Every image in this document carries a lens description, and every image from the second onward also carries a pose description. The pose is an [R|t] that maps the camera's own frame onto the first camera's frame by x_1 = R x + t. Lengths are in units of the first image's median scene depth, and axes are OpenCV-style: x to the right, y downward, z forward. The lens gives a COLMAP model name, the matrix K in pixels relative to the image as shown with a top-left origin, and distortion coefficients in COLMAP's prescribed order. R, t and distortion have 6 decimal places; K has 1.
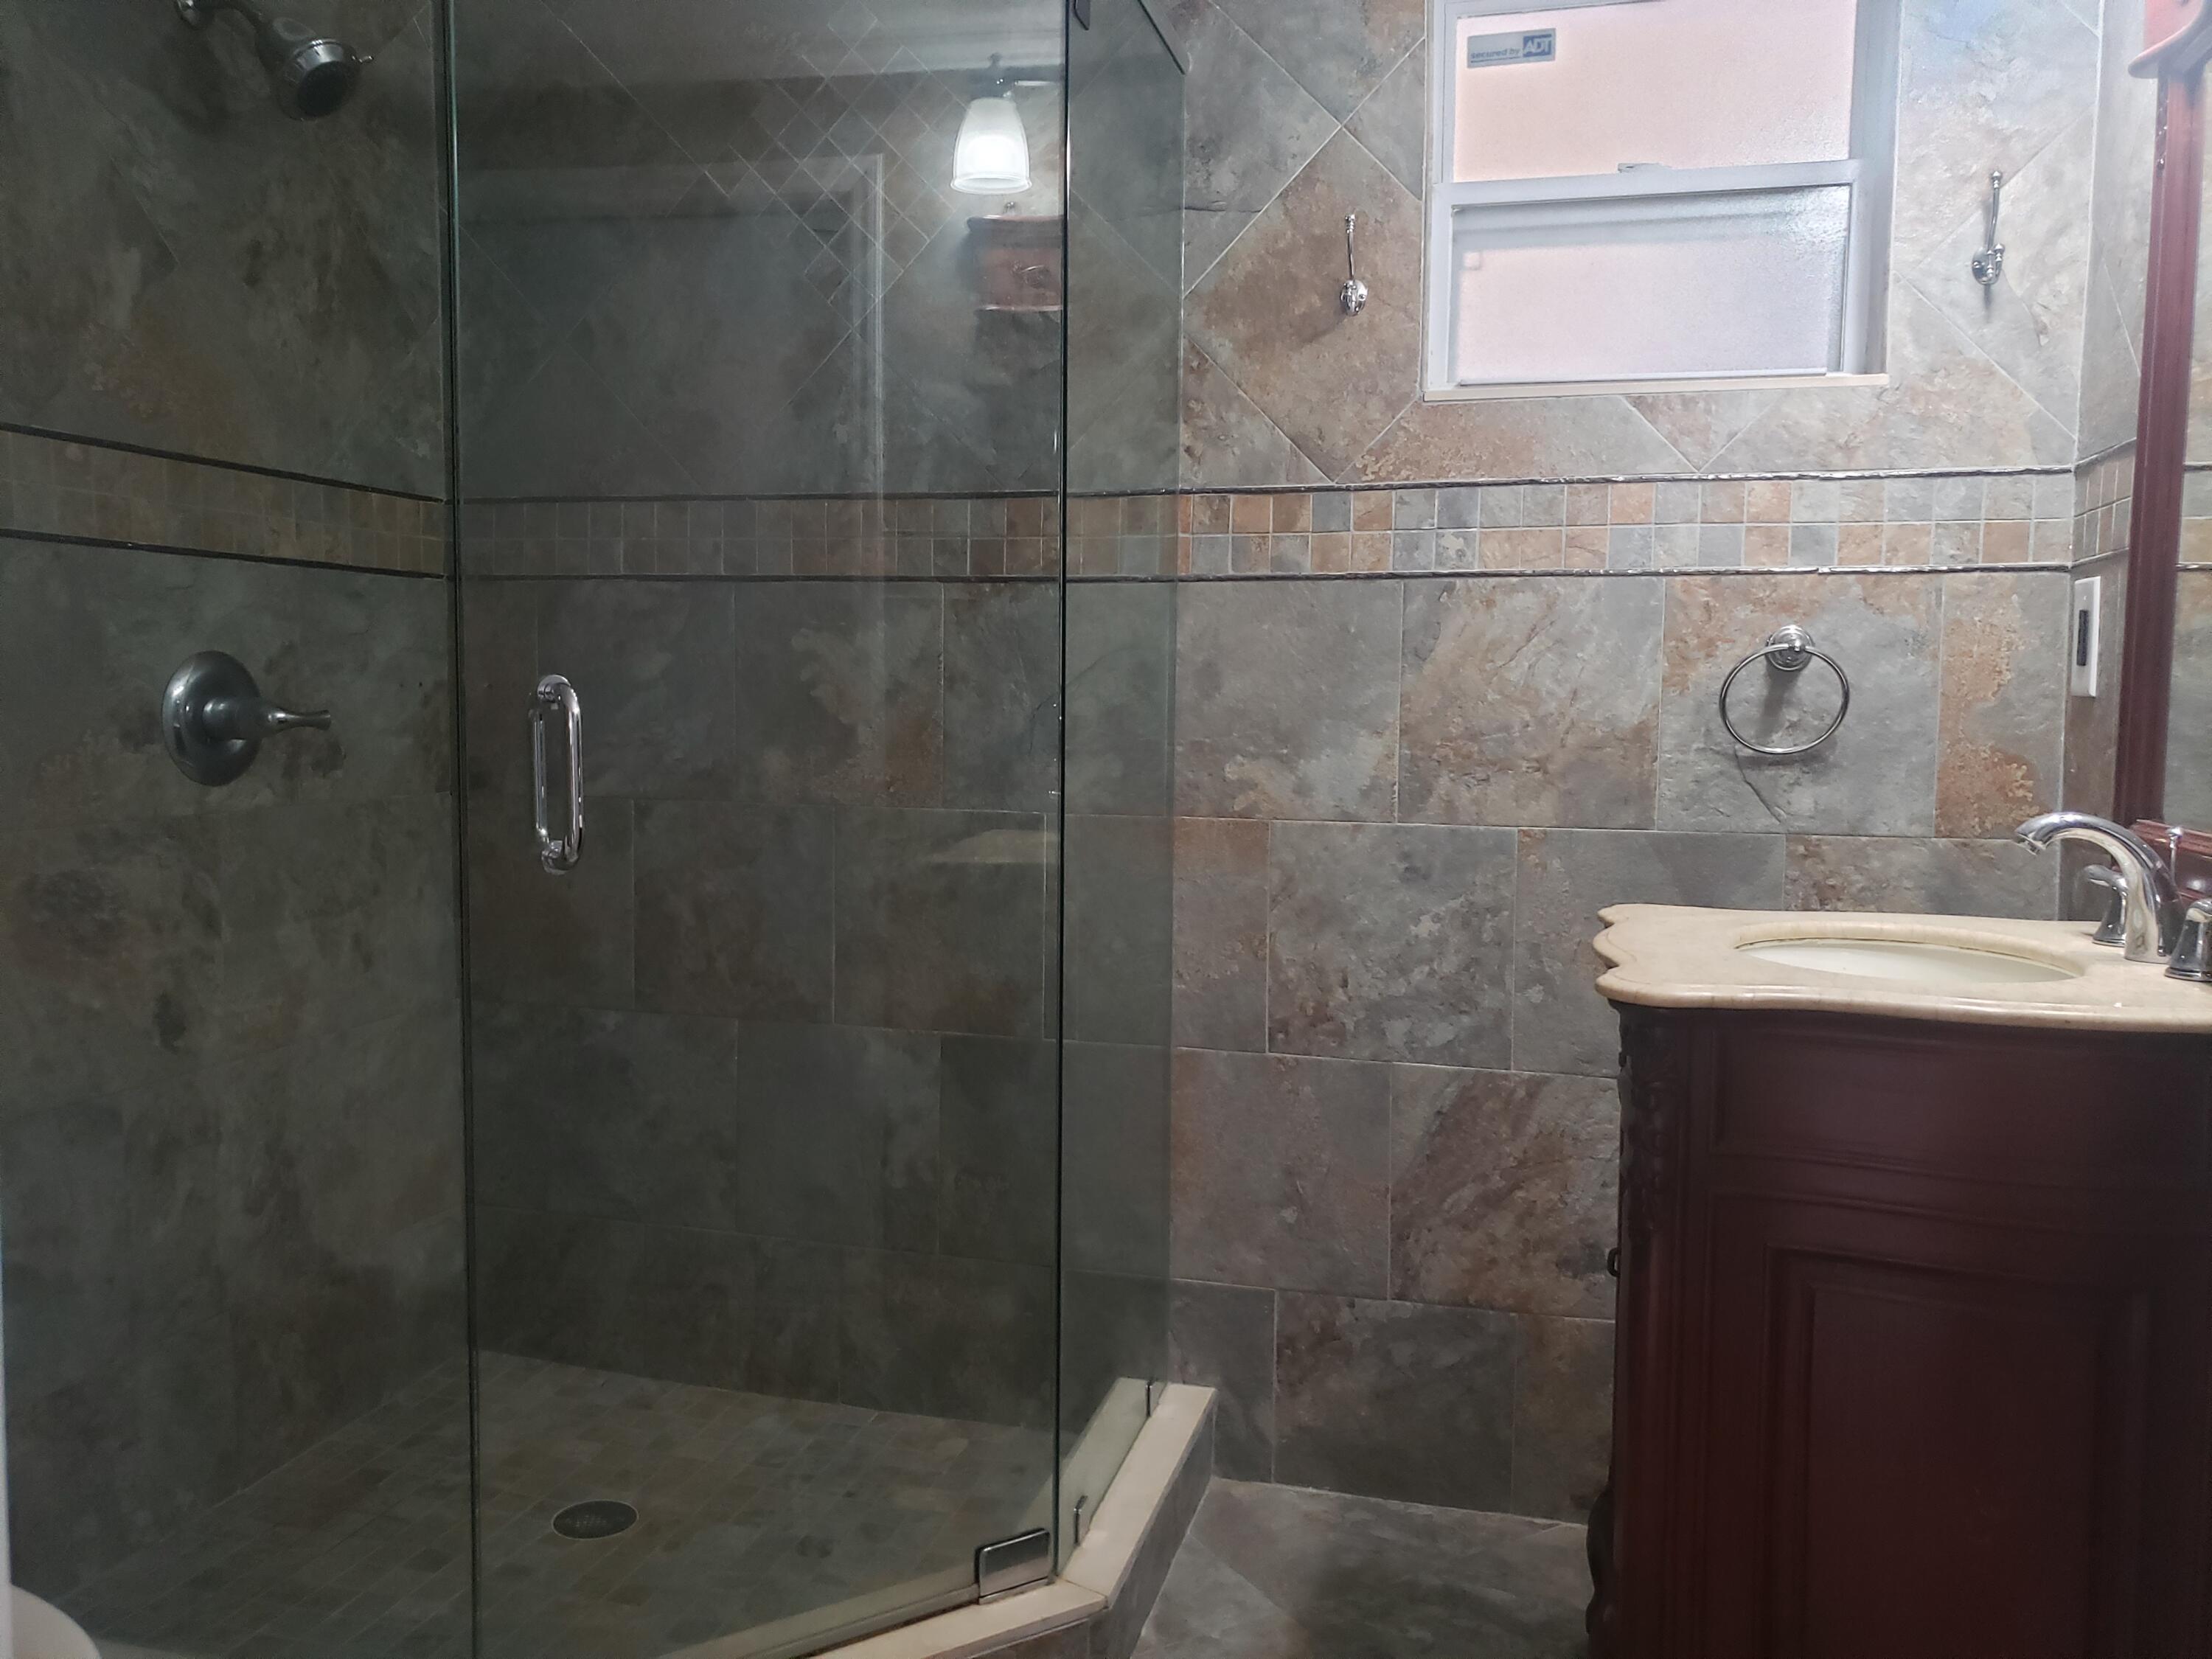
lens RADIAL K [[1670.0, 0, 1099.1], [0, 1670.0, 821.7], [0, 0, 1]] dist [0.027401, -0.061841]
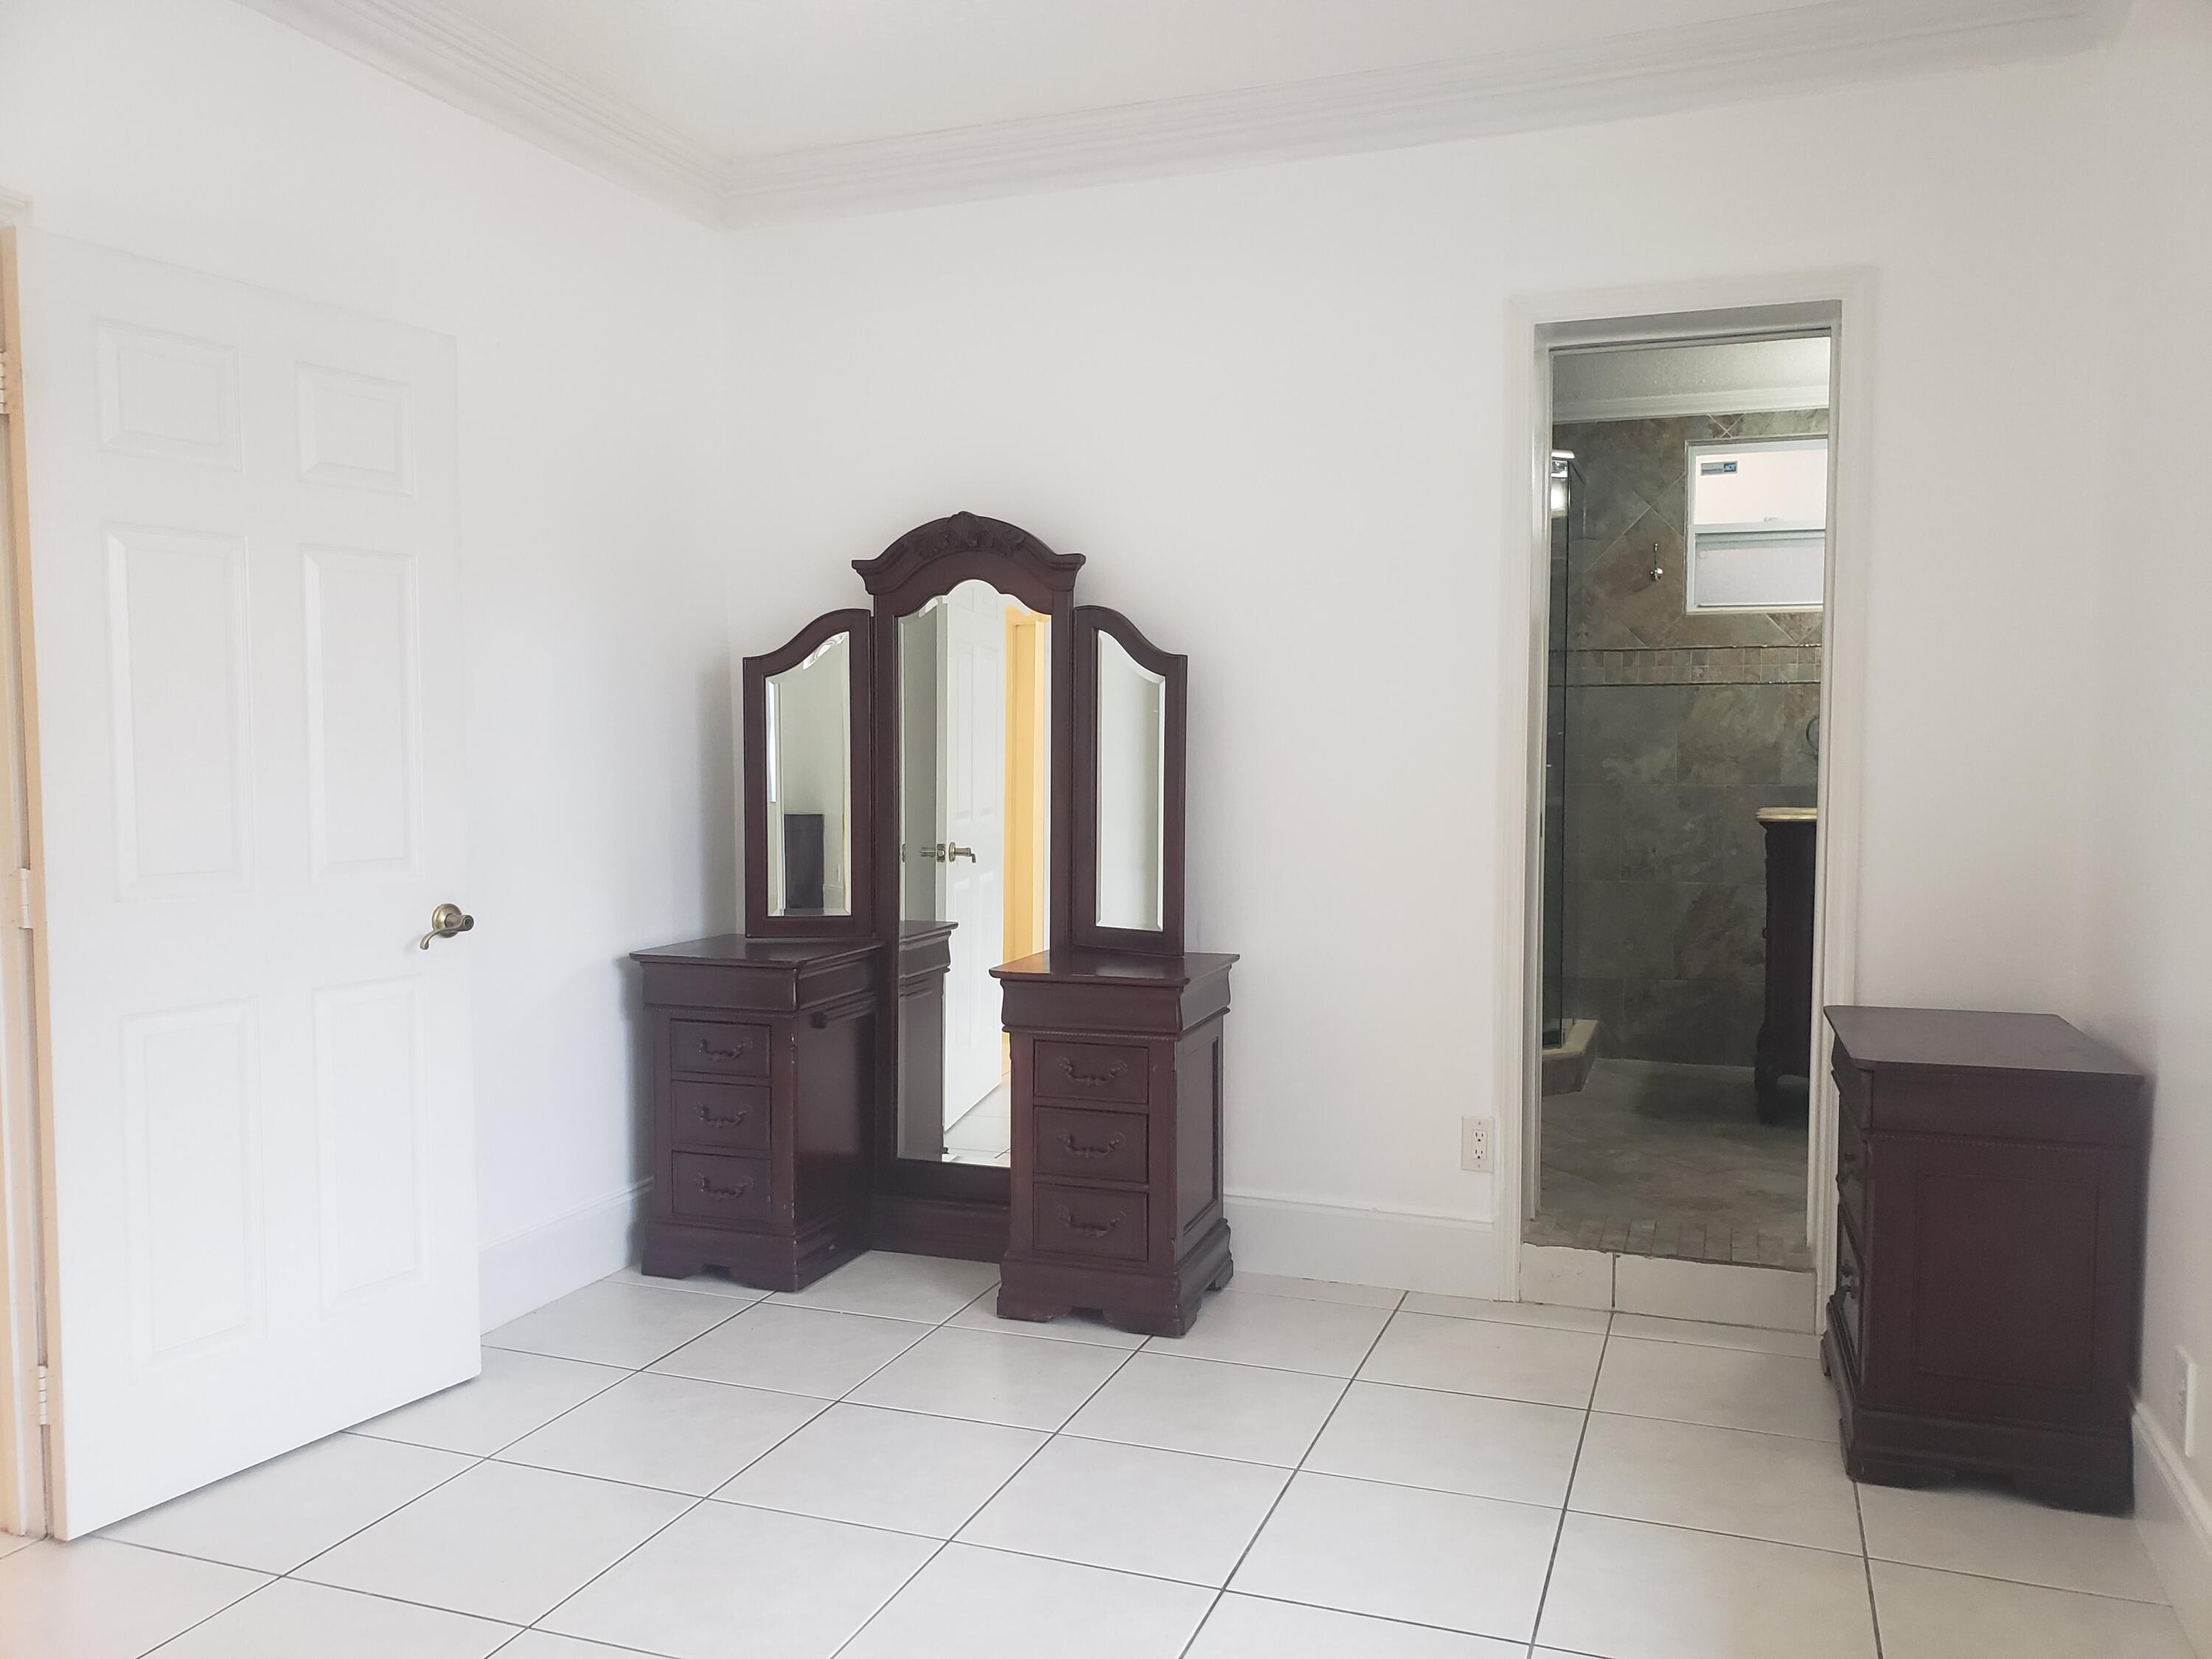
lens RADIAL K [[1670.0, 0, 1125.4], [0, 1670.0, 844.7], [0, 0, 1]] dist [0.027401, -0.061841]
pose [[0.996800, -0.004869, -0.079790, -0.431840], [0.003209, 0.999776, -0.020917, 0.138369], [0.079874, 0.020594, 0.996592, -1.516320]]
